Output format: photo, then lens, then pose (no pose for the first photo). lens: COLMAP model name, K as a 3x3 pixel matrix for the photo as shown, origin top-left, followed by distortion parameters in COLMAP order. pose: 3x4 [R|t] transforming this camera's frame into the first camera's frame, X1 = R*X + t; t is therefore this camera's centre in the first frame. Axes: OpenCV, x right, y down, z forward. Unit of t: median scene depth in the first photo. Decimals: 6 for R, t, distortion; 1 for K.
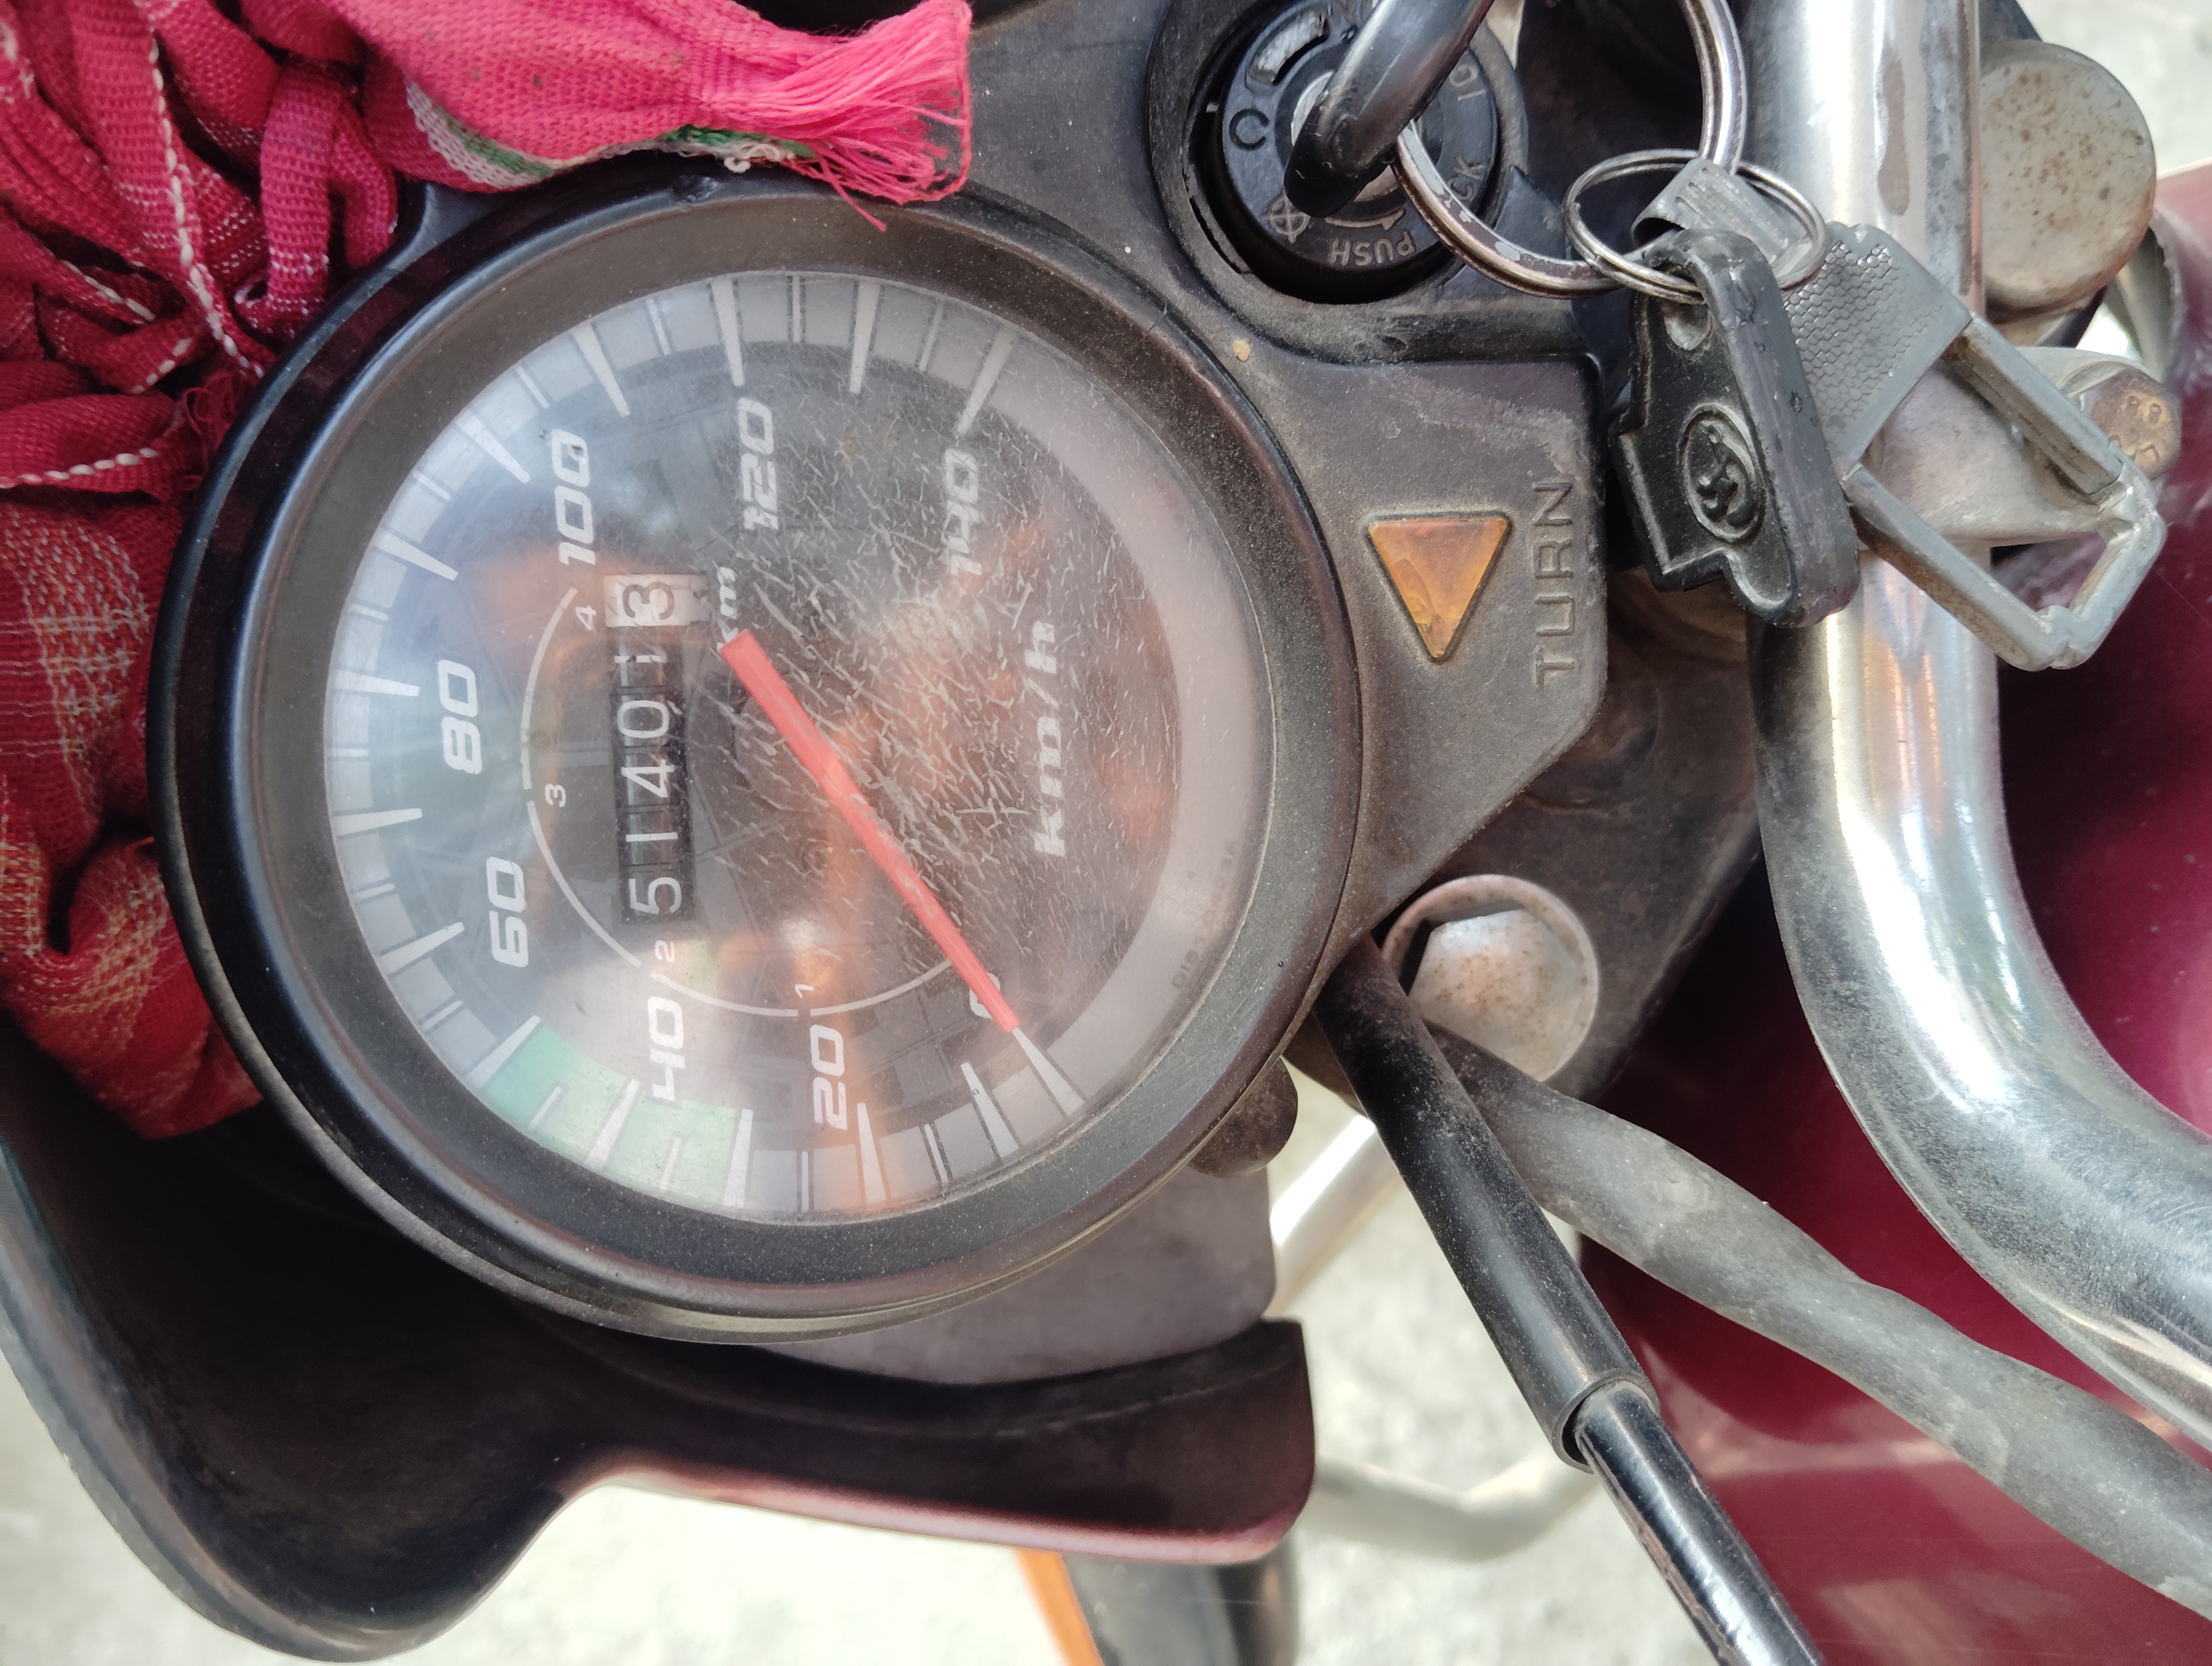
lens RADIAL K [[1909.2, 0, 1106.7], [0, 1909.2, 865.0], [0, 0, 1]] dist [0.008321, -0.000502]
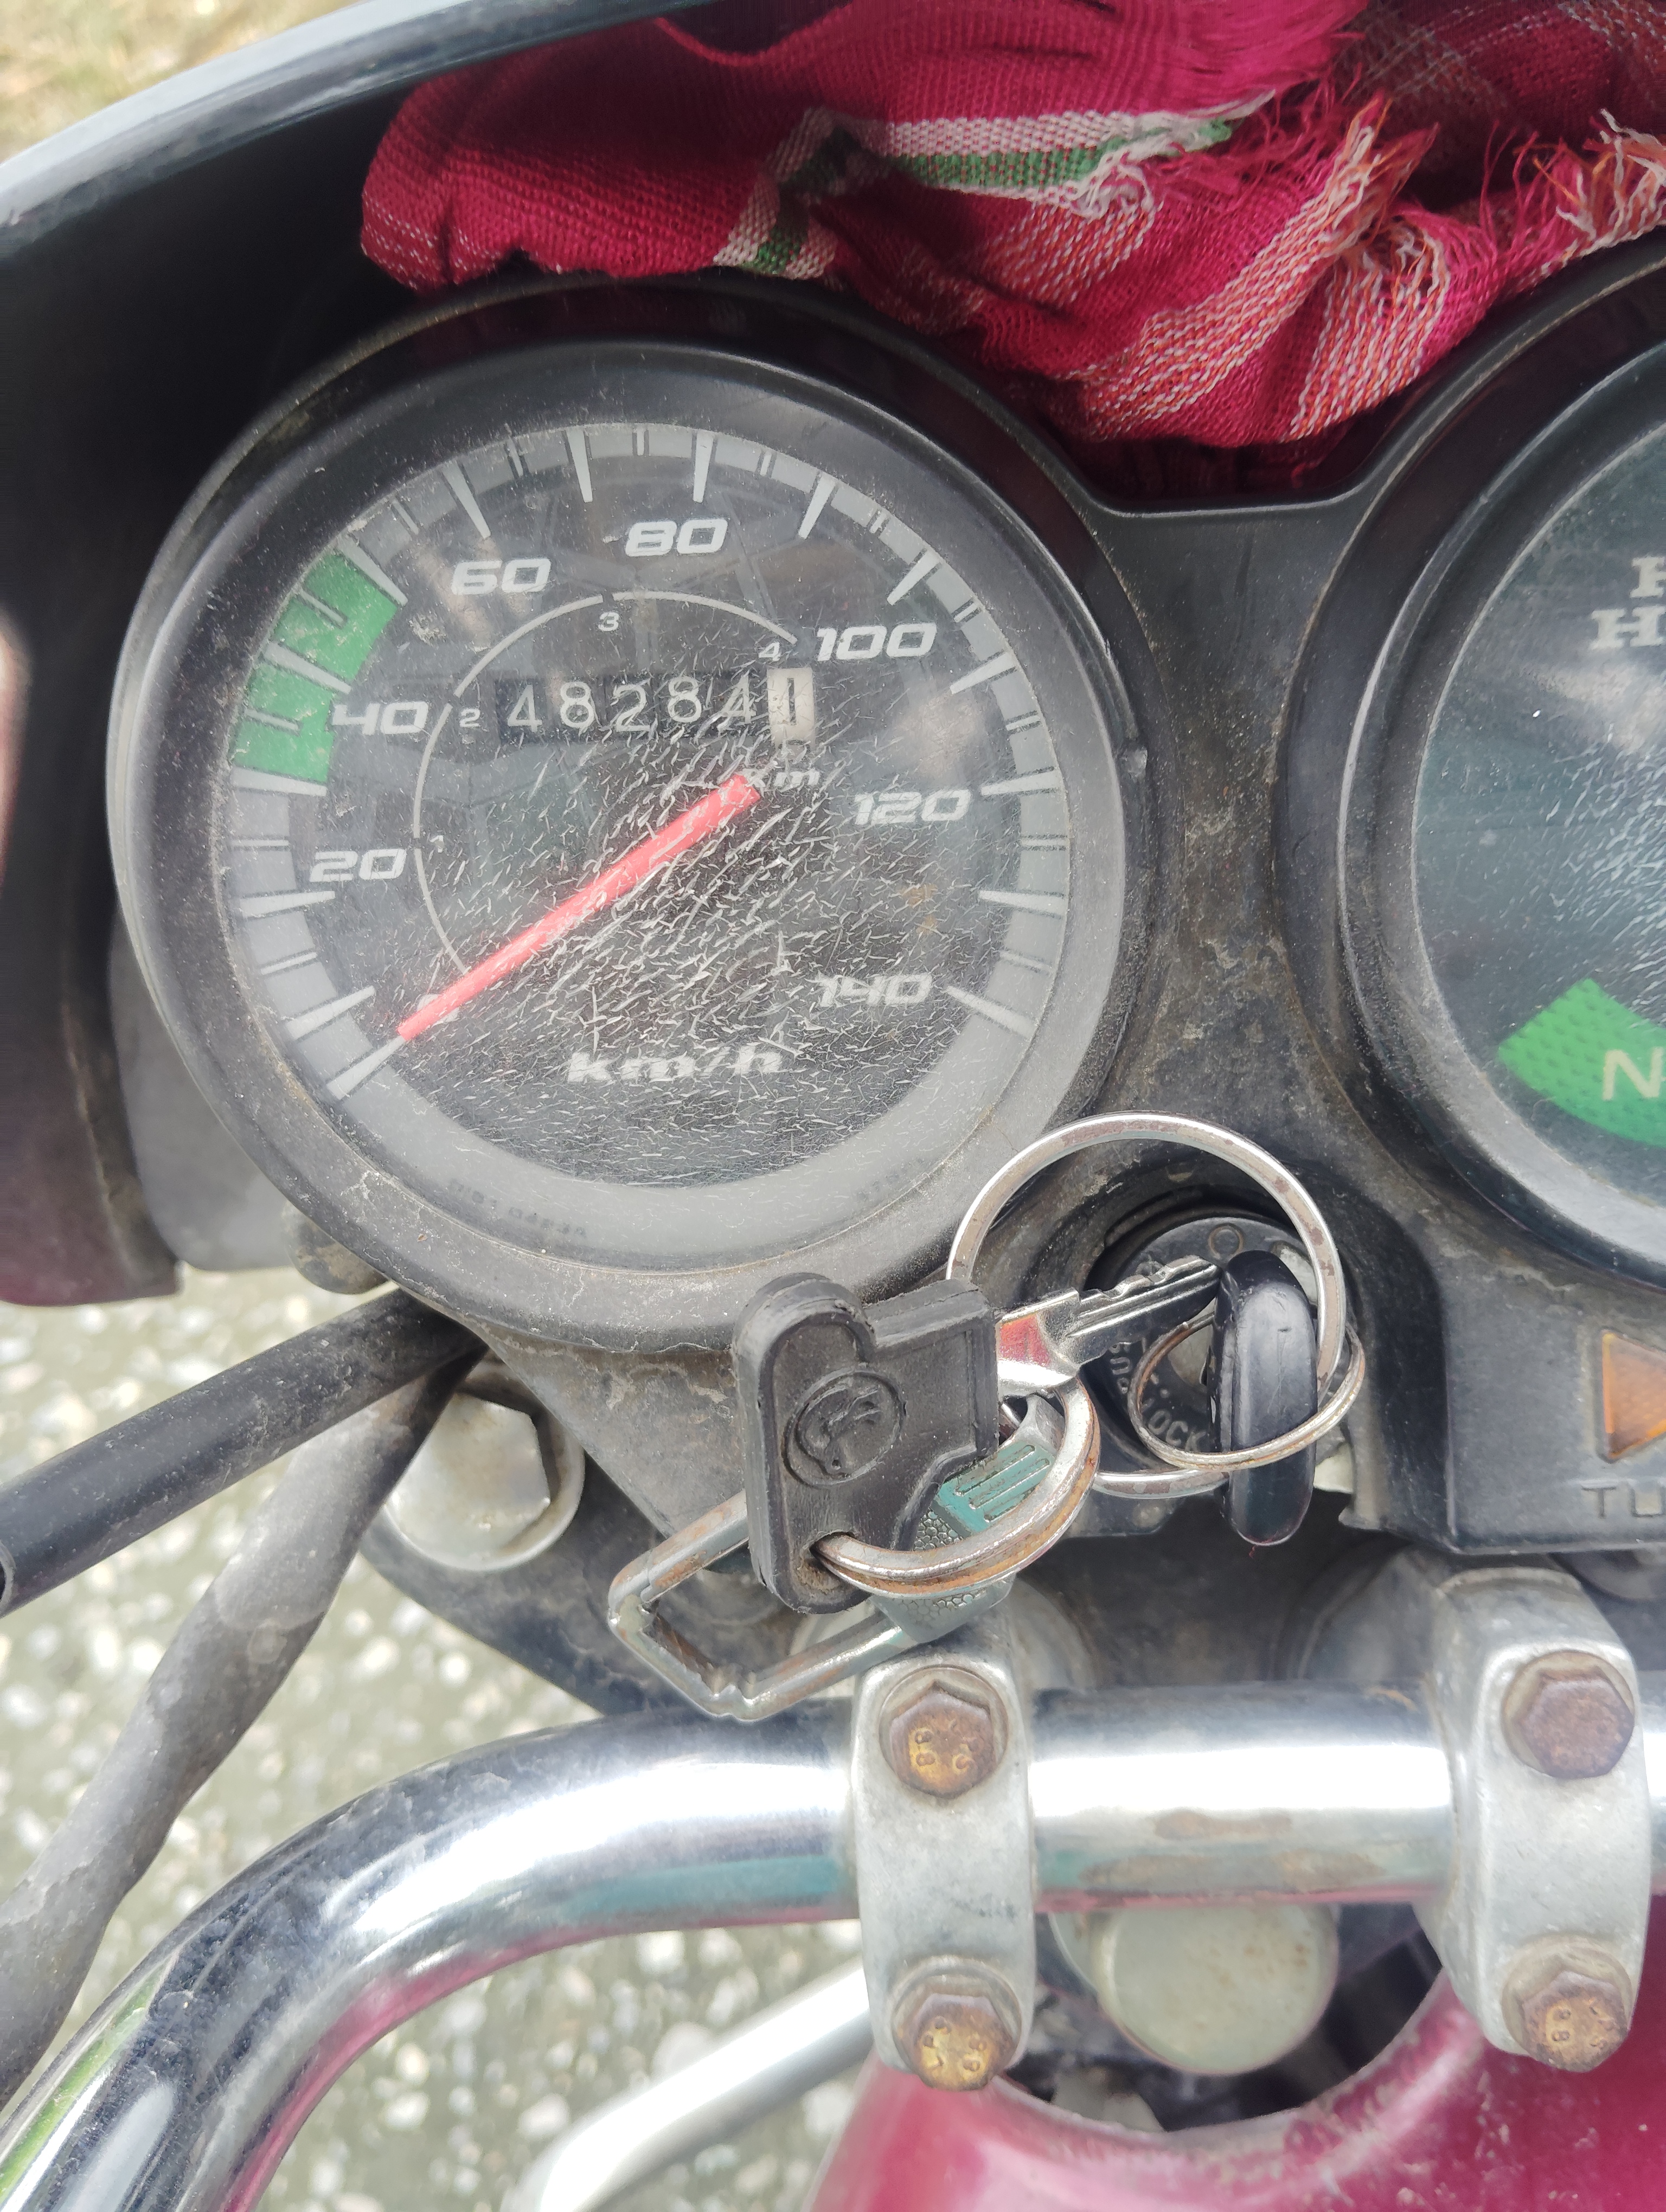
lens RADIAL K [[1909.2, 0, 853.2], [0, 1909.2, 1104.9], [0, 0, 1]] dist [0.008321, -0.000502]
pose [[0.004205, 0.999957, 0.008310, -0.017835], [-0.997297, 0.004803, -0.073317, -0.091528], [-0.073353, -0.007979, 0.997274, -0.106599]]
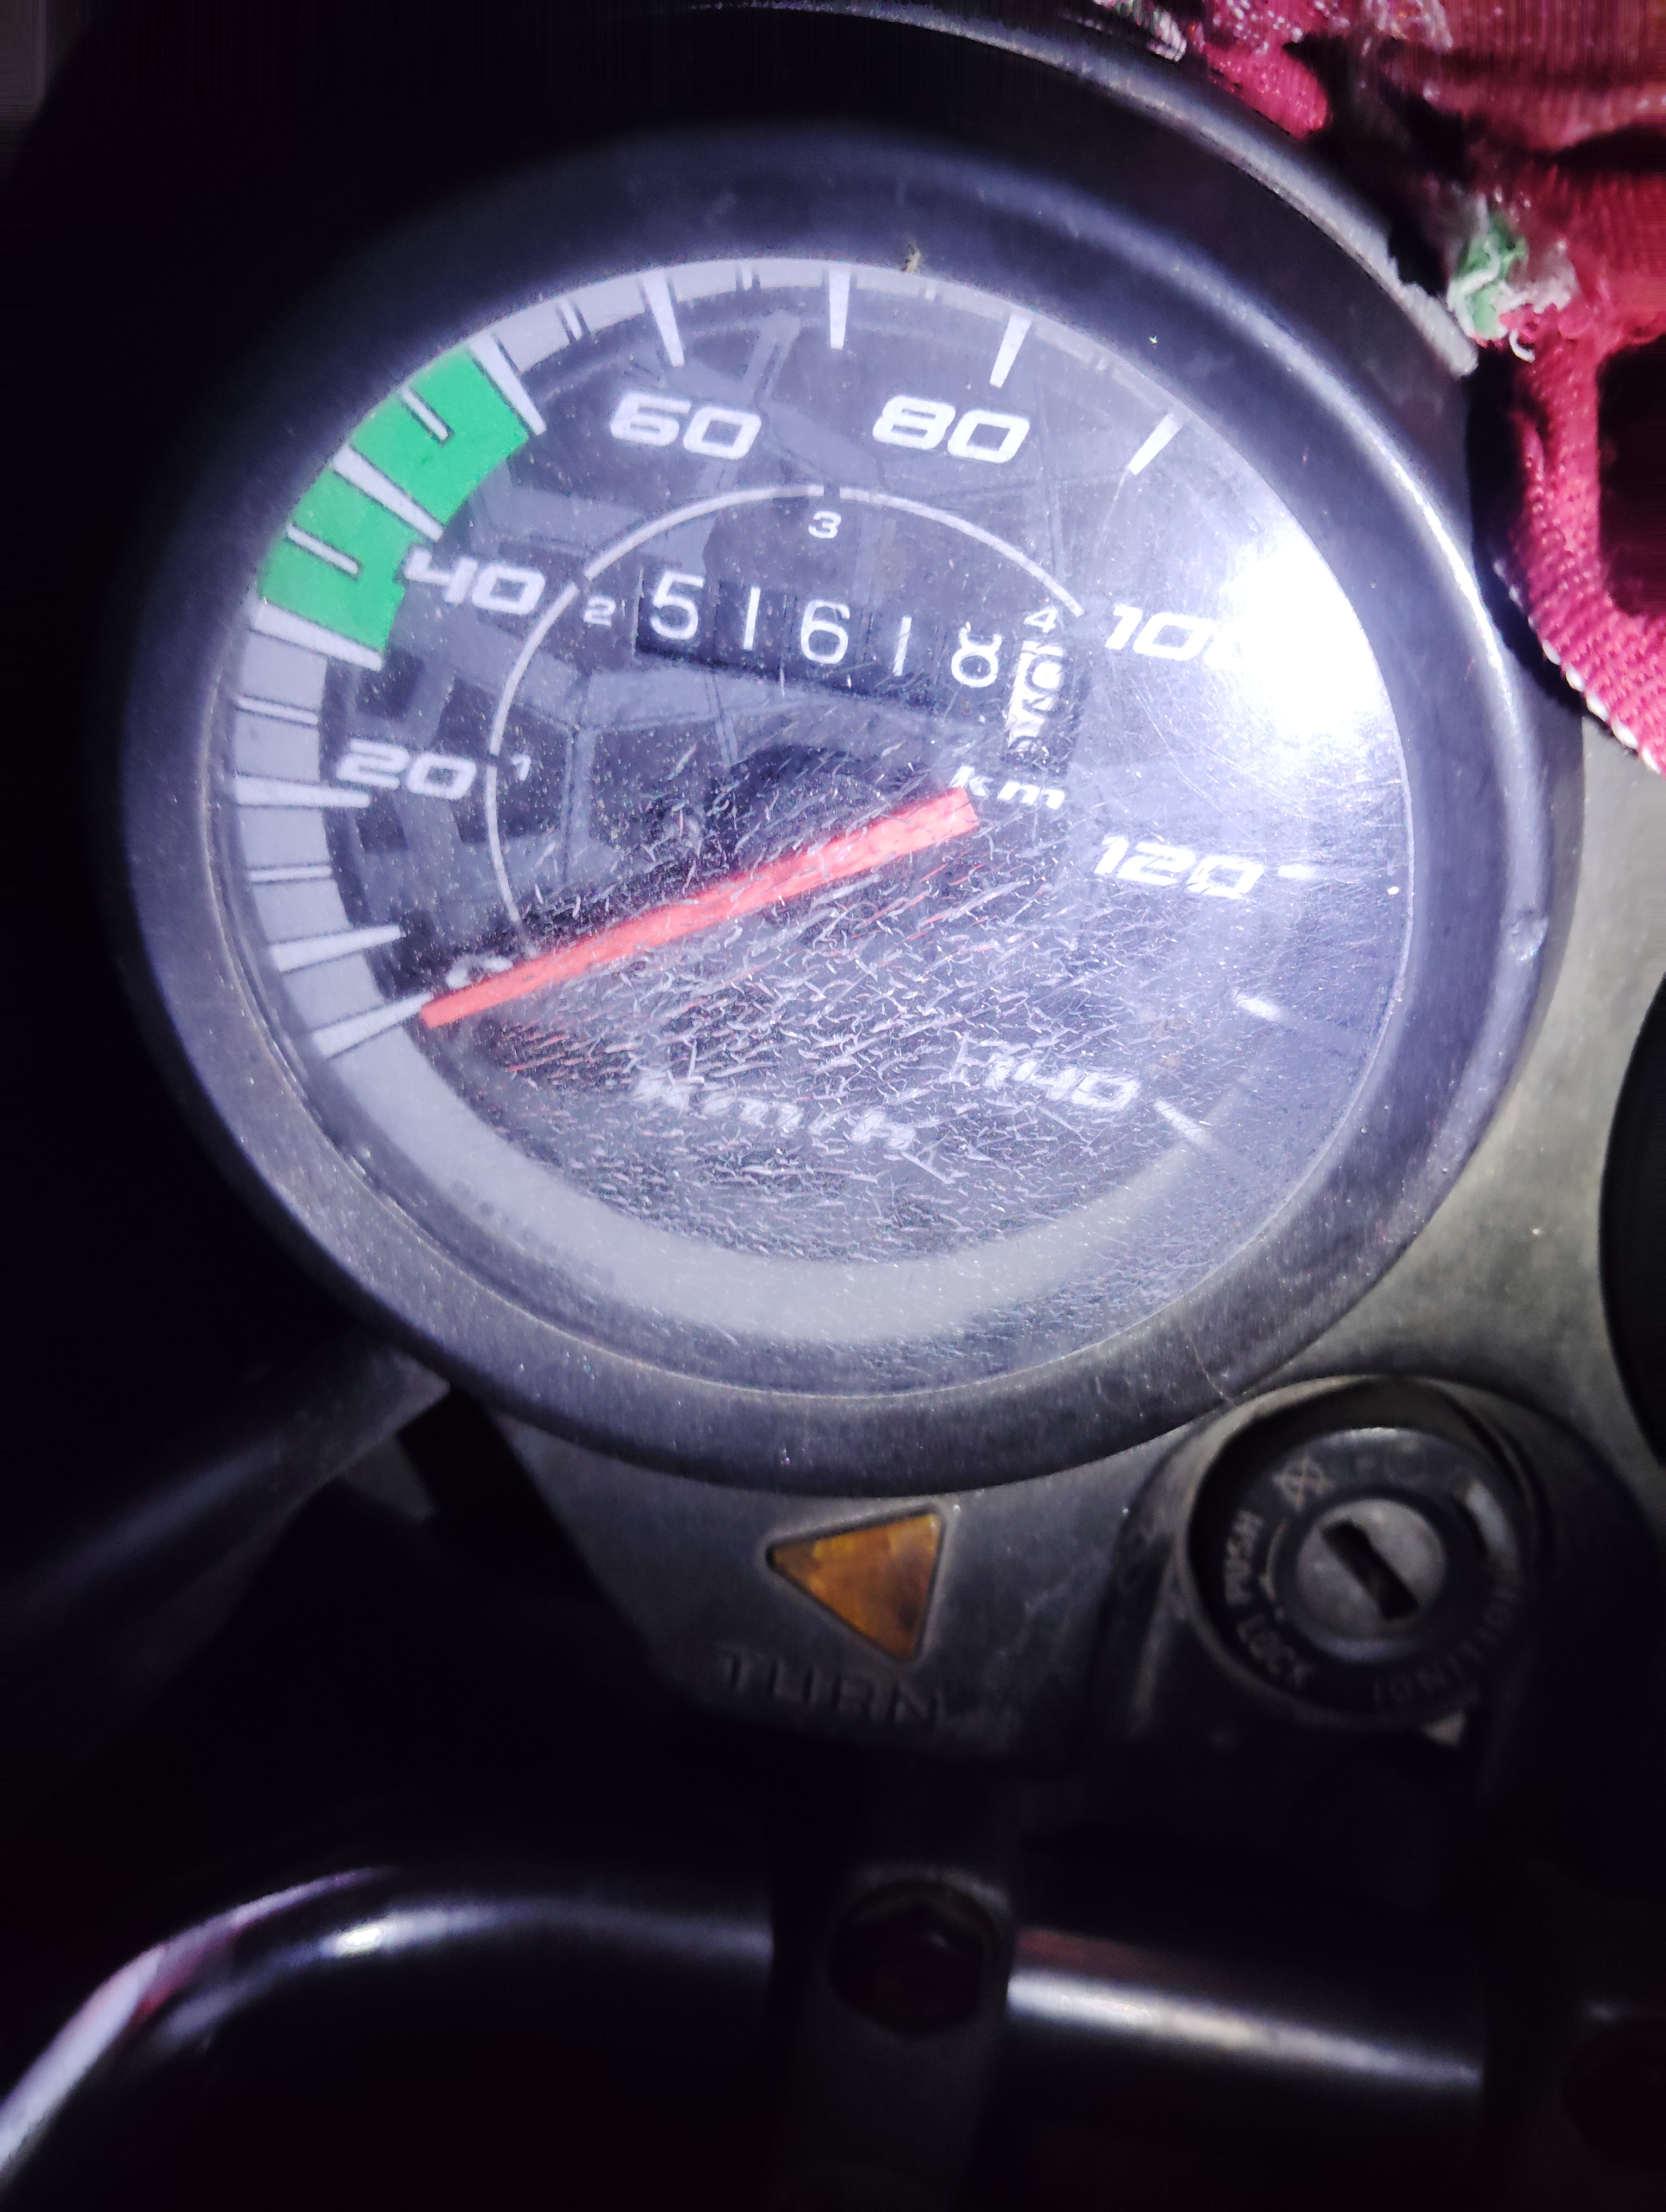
lens RADIAL K [[1928.7, 0, 846.4], [0, 1928.7, 1103.8], [0, 0, 1]] dist [0.046866, -0.172410]
pose [[-0.215877, 0.954828, 0.204208, -0.219443], [-0.975377, -0.201209, -0.090307, -0.020992], [-0.045139, -0.218675, 0.974753, 0.194956]]
